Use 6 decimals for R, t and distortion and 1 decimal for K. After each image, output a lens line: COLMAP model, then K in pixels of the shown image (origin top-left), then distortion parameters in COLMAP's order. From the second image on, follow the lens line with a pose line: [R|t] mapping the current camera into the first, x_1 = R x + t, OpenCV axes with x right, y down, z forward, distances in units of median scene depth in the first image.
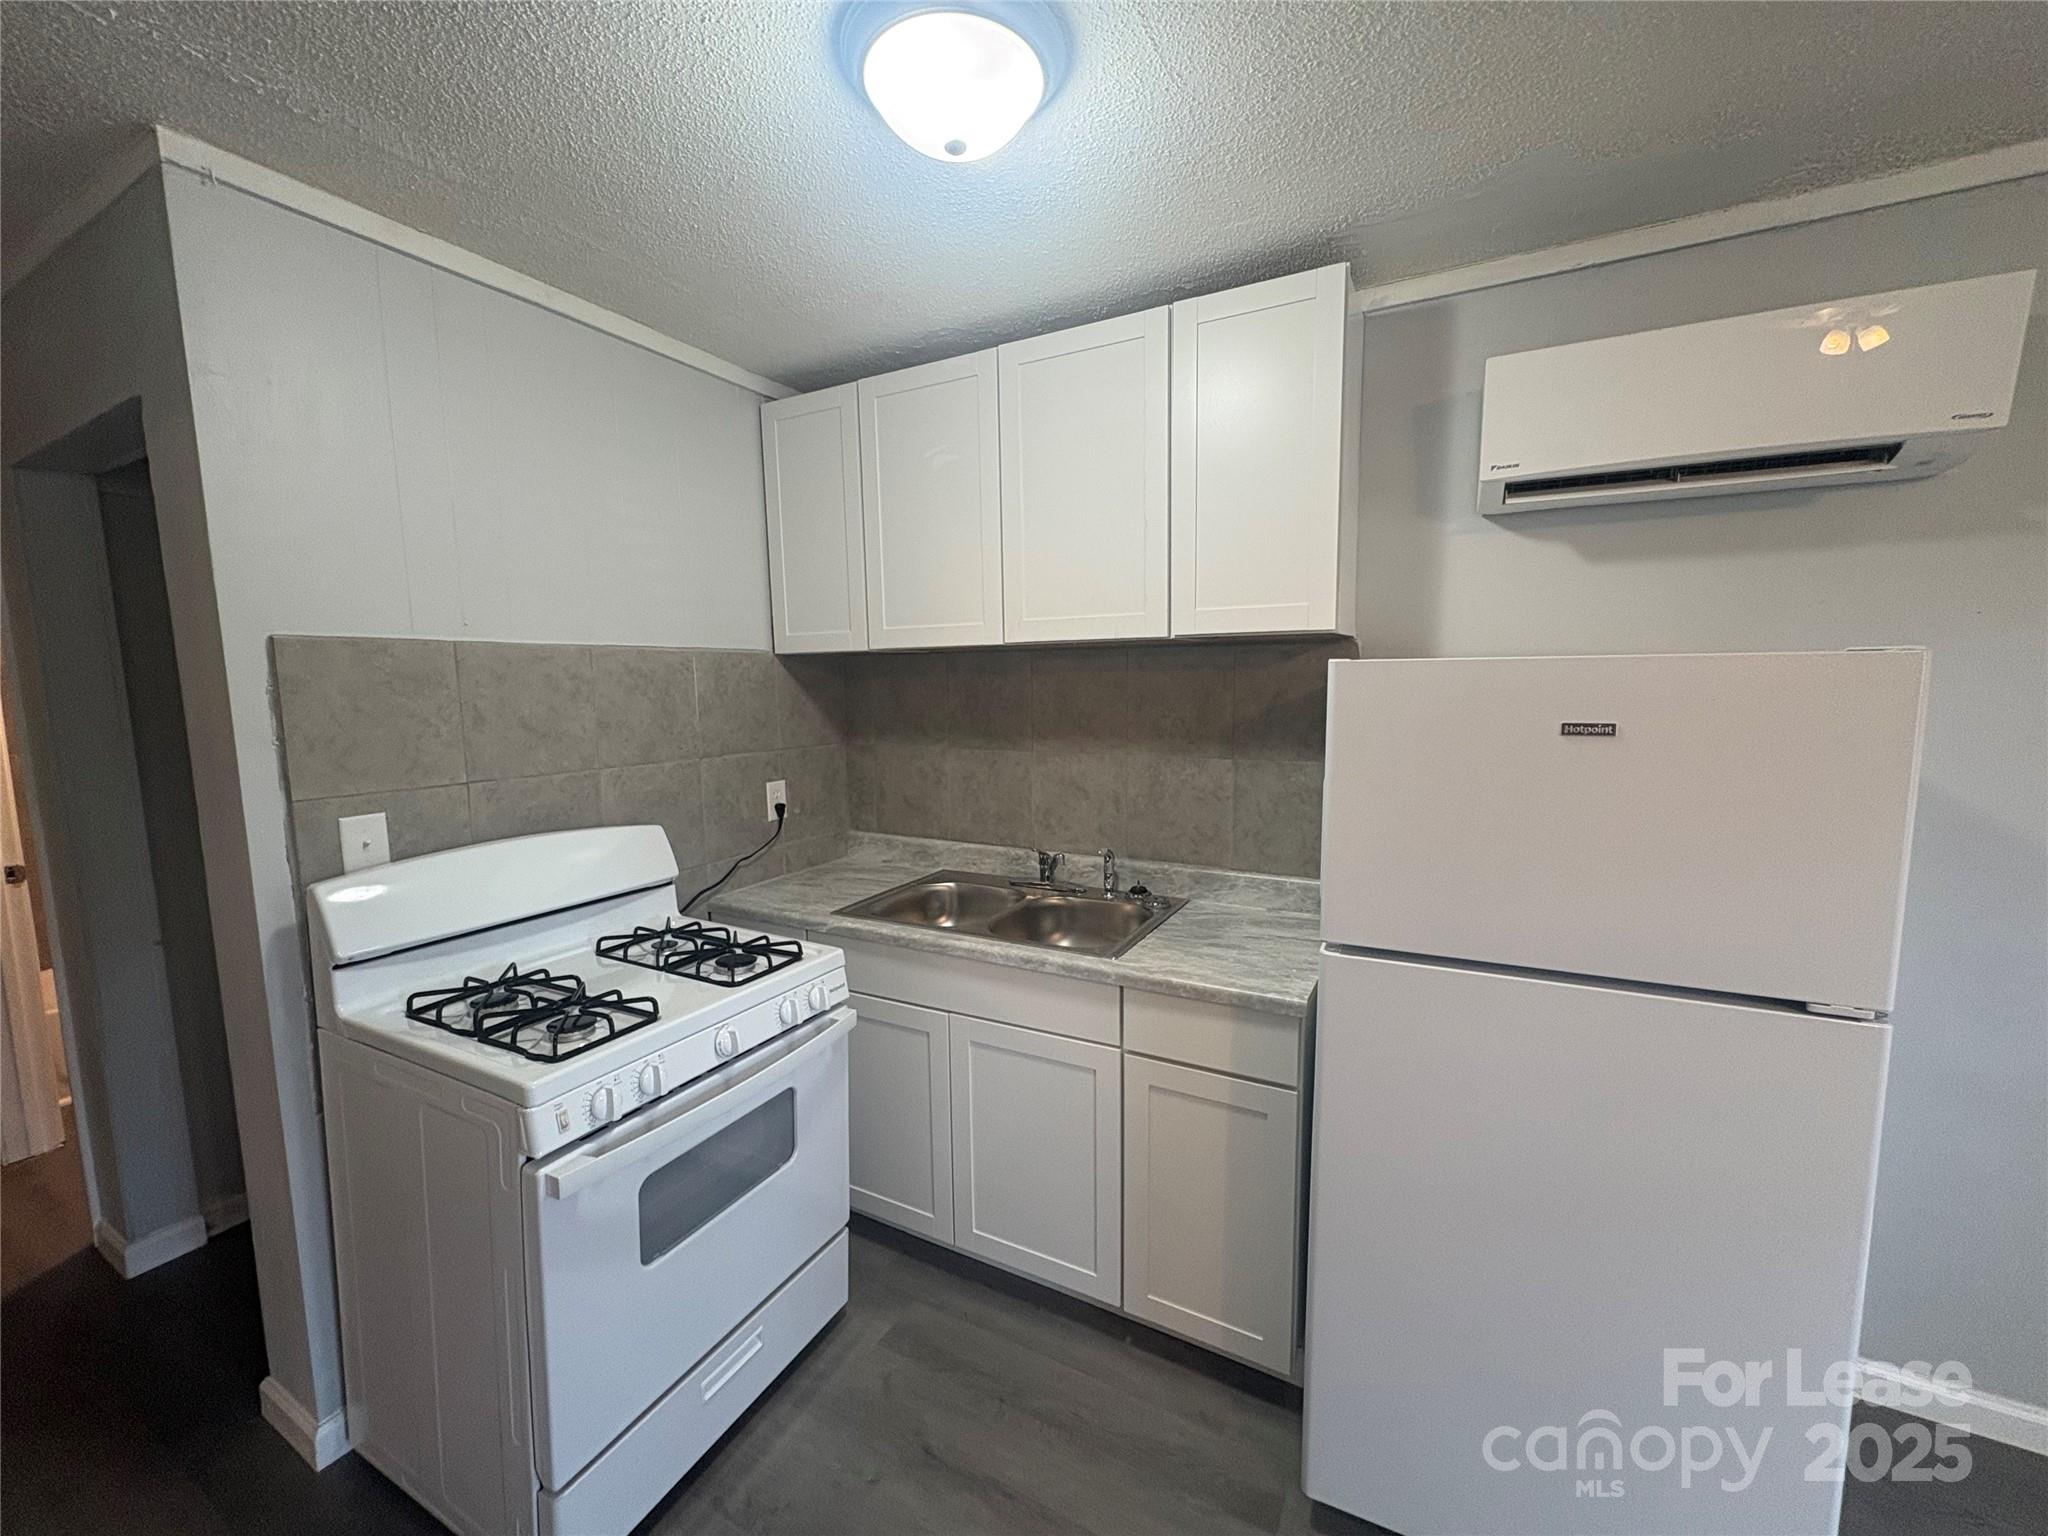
lens RADIAL K [[824.9, 0, 1025.9], [0, 824.9, 766.4], [0, 0, 1]] dist [0.001107, 0.000342]
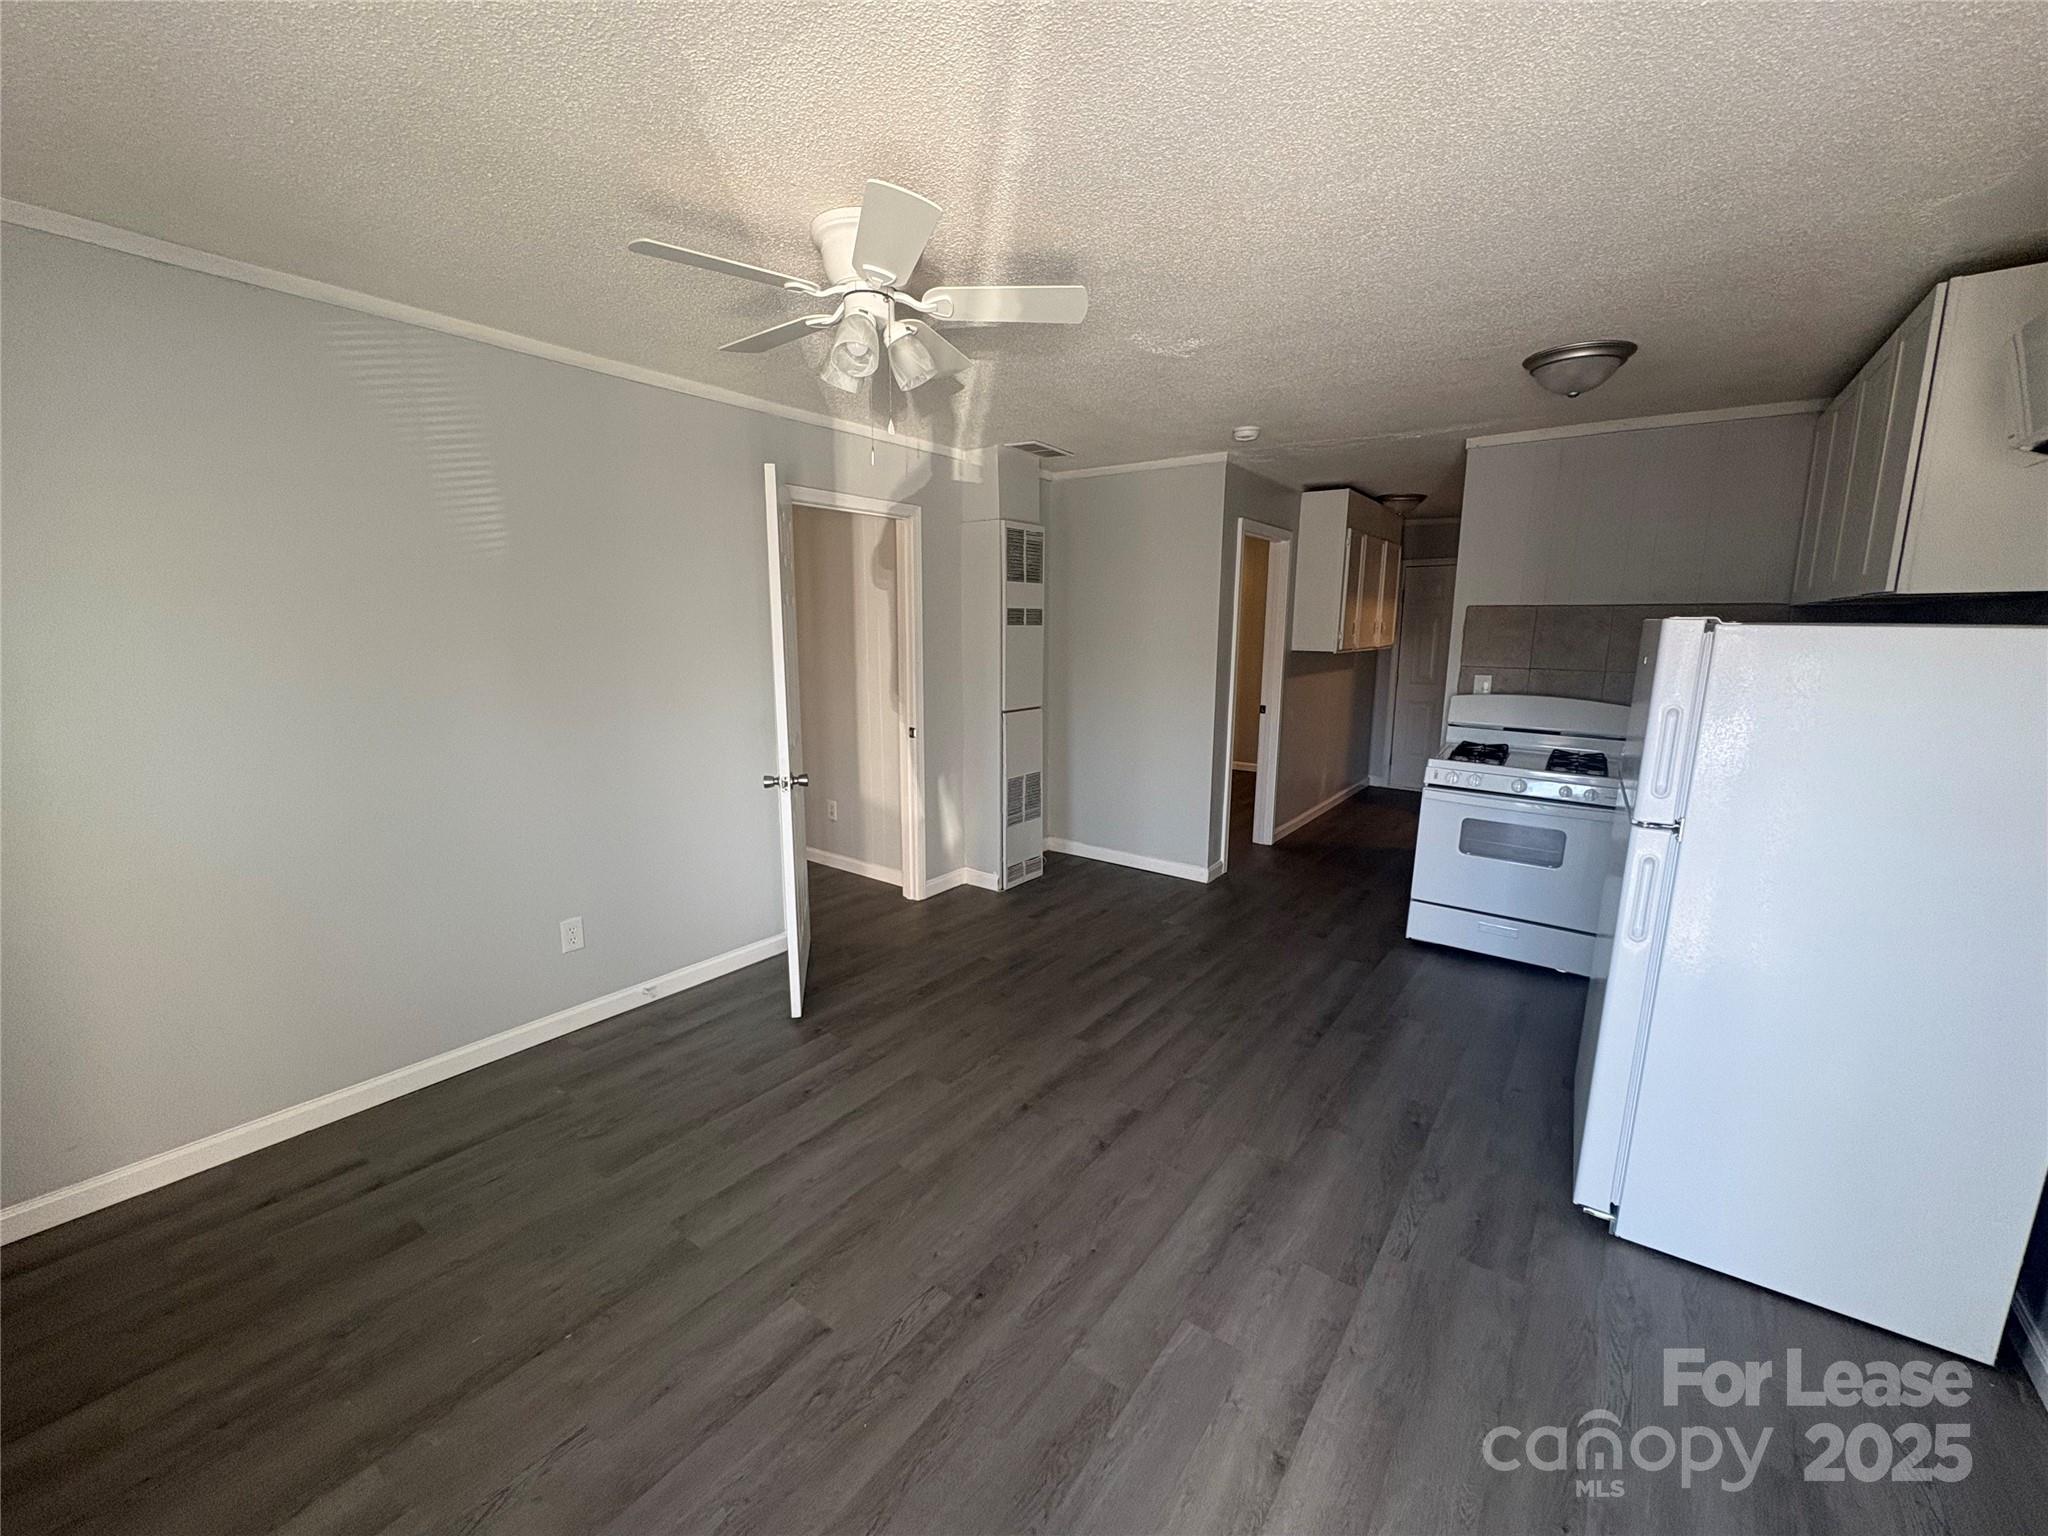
lens RADIAL K [[806.4, 0, 1024.0], [0, 806.4, 768.0], [0, 0, 1]] dist [0.001704, 0.000154]
pose [[-0.138946, 0.189612, -0.971978, 1.731513], [-0.110320, 0.972426, 0.205470, -0.017140], [0.984136, 0.135777, -0.114197, -0.076309]]
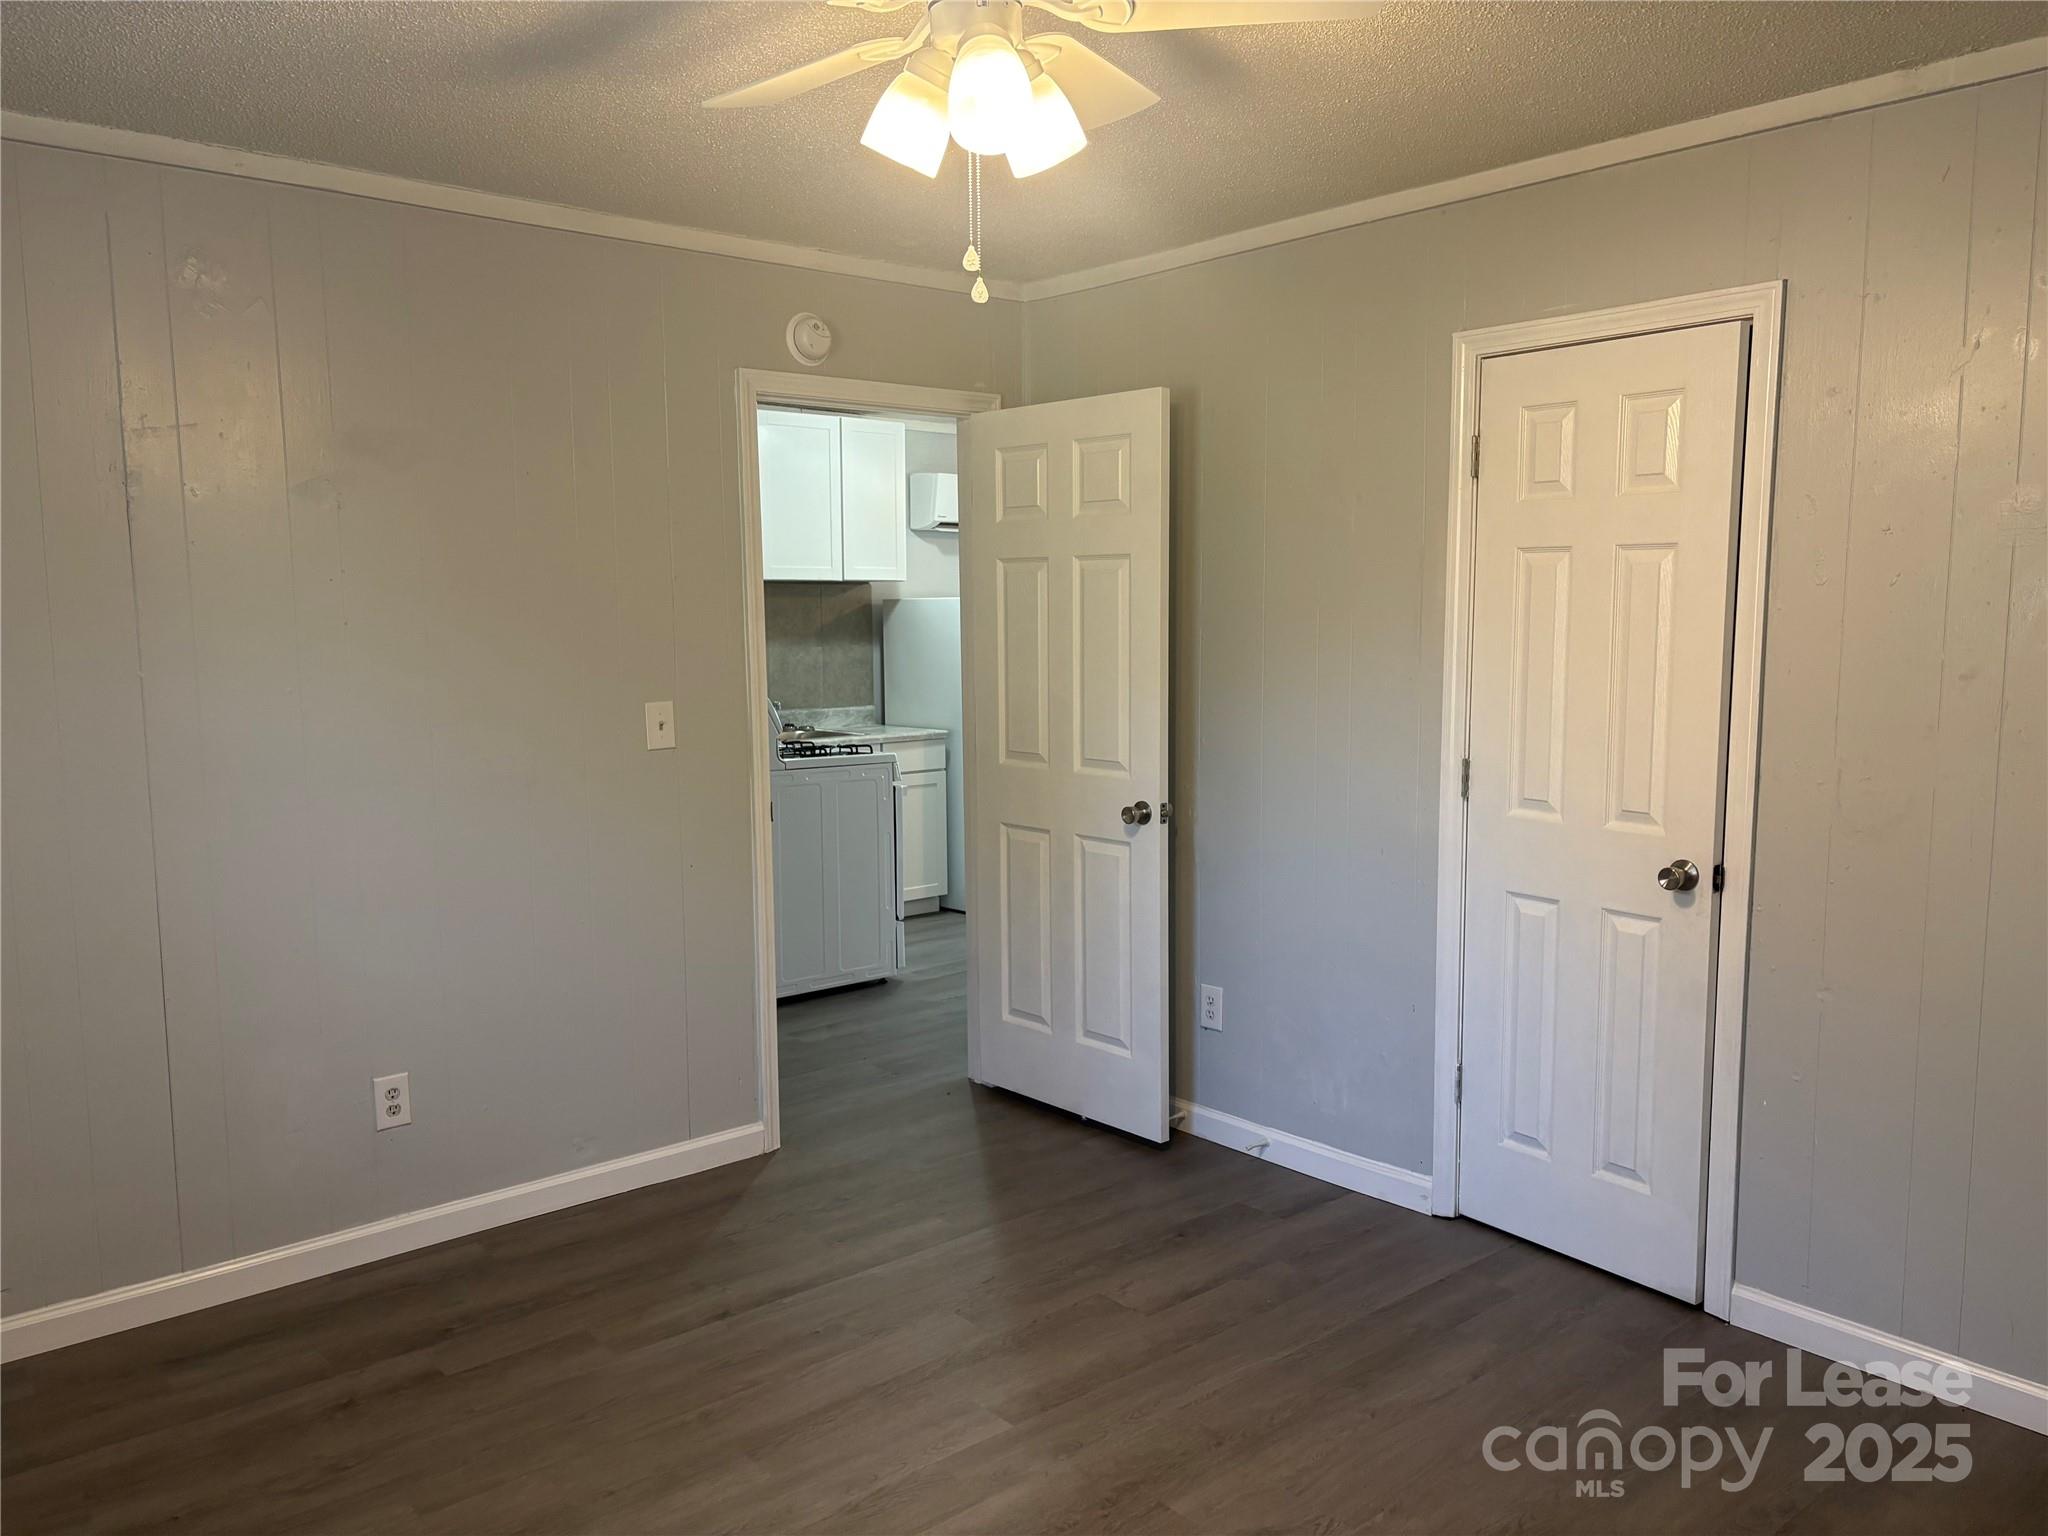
lens RADIAL K [[1563.3, 0, 1024.0], [0, 1563.3, 768.0], [0, 0, 1]] dist [0.062450, -0.064343]
pose [[0.353251, -0.090284, 0.931162, -3.498399], [0.104168, 0.992939, 0.056756, 0.133312], [-0.929711, 0.076948, 0.360161, -0.795110]]
